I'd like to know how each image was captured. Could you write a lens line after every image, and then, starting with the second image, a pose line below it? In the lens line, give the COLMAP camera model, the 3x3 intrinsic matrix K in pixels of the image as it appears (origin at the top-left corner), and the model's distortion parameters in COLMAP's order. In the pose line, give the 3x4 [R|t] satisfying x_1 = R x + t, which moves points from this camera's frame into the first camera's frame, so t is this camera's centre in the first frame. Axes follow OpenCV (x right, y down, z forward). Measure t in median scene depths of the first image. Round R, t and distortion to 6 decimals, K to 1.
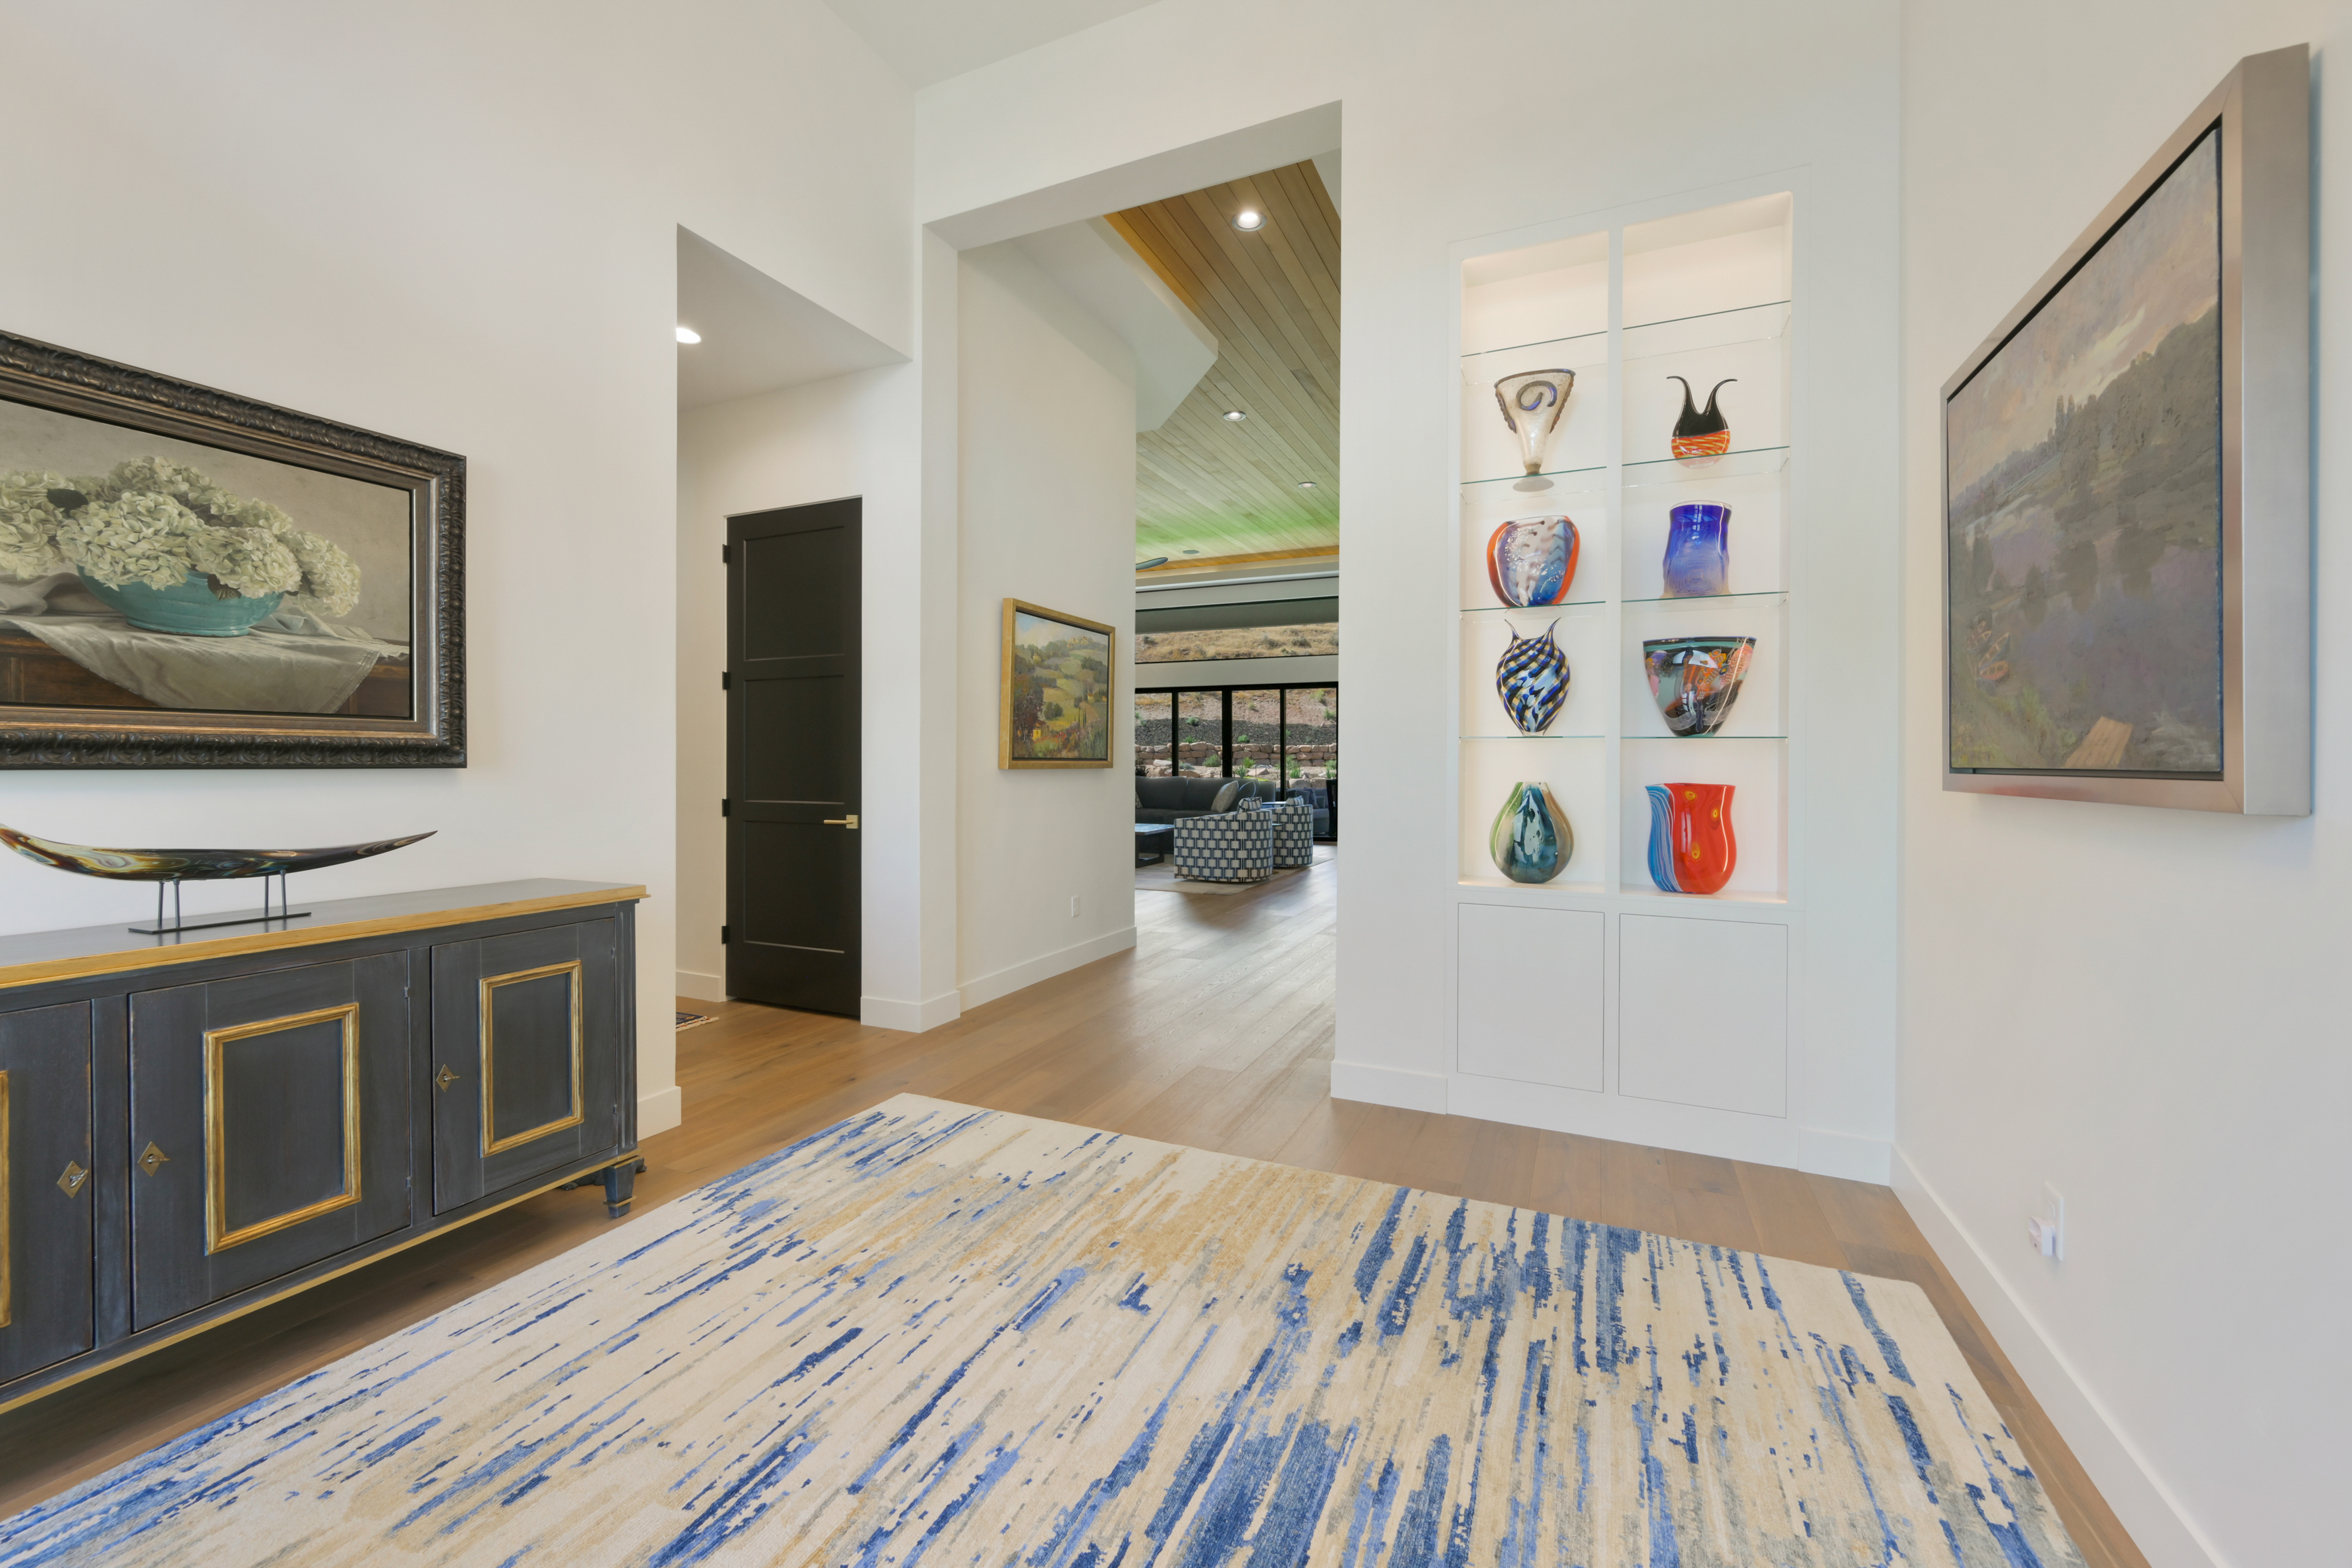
lens RADIAL K [[936.7, 0, 1193.0], [0, 936.7, 767.0], [0, 0, 1]] dist [0.002119, -0.000184]
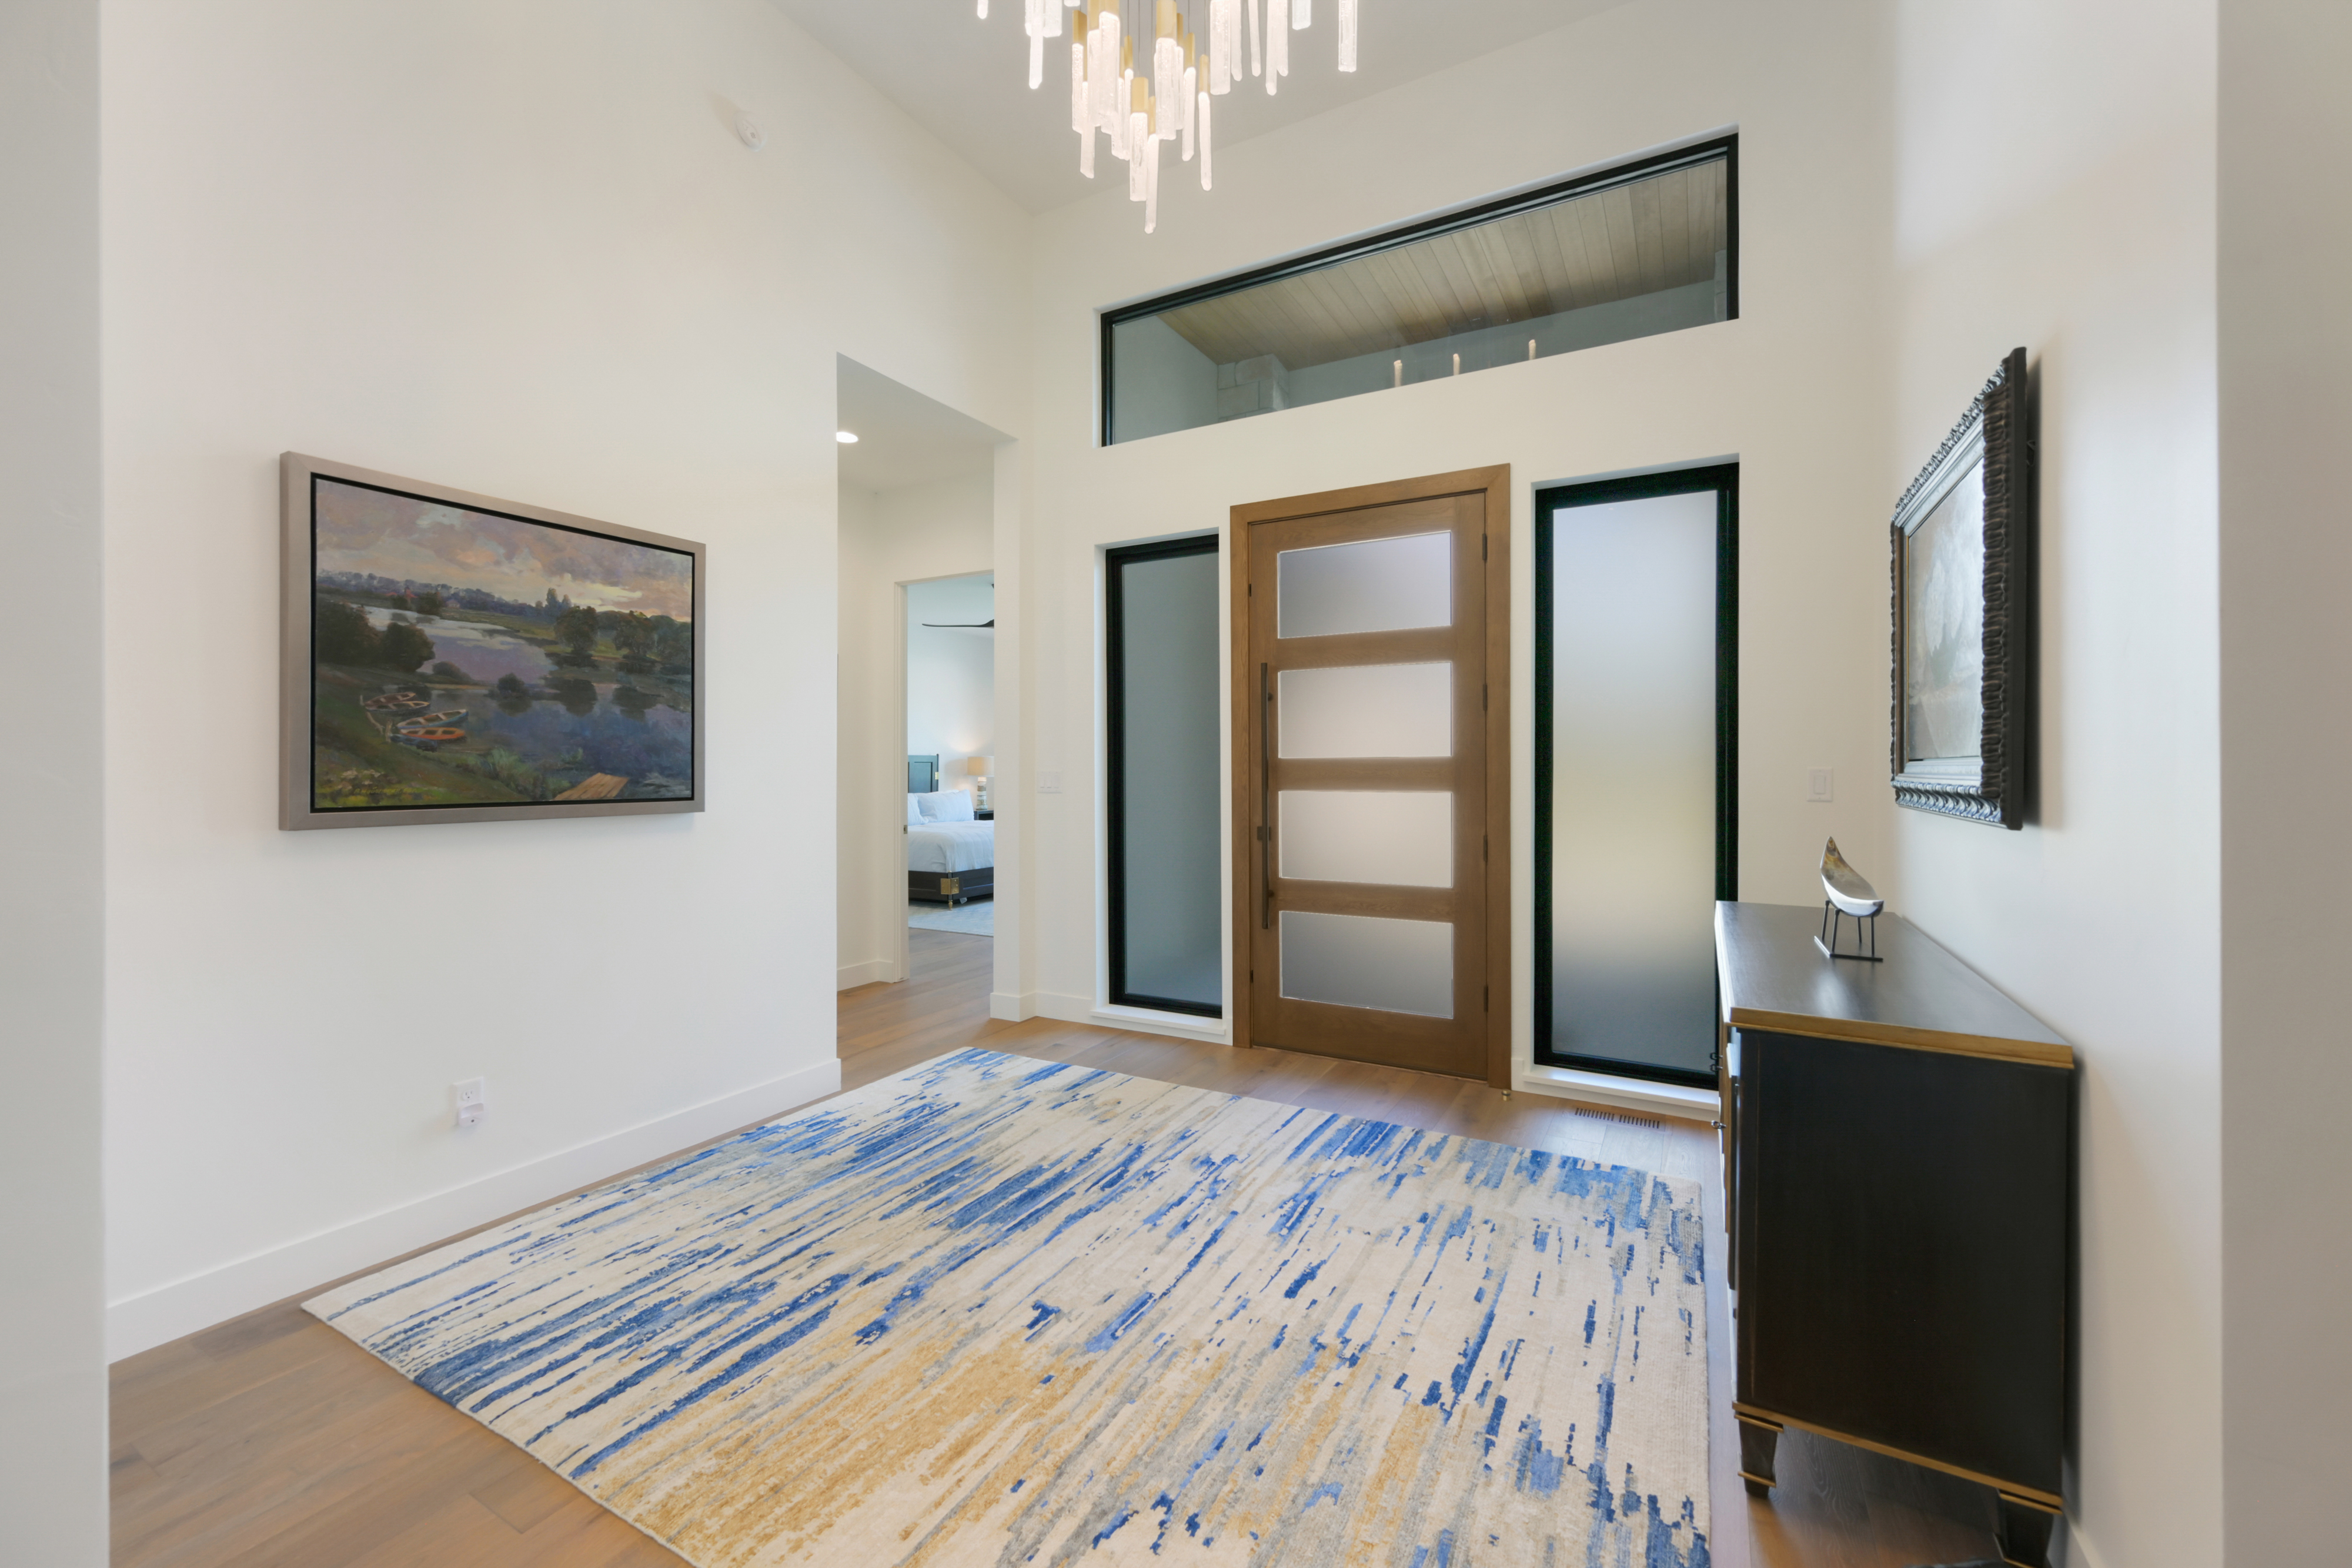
lens RADIAL K [[936.7, 0, 1181.6], [0, 936.7, 774.2], [0, 0, 1]] dist [0.002119, -0.000184]
pose [[-0.995330, -0.000914, 0.096531, -0.332962], [0.000176, 0.999936, 0.011287, -0.053975], [-0.096536, 0.011251, -0.995266, 2.121640]]
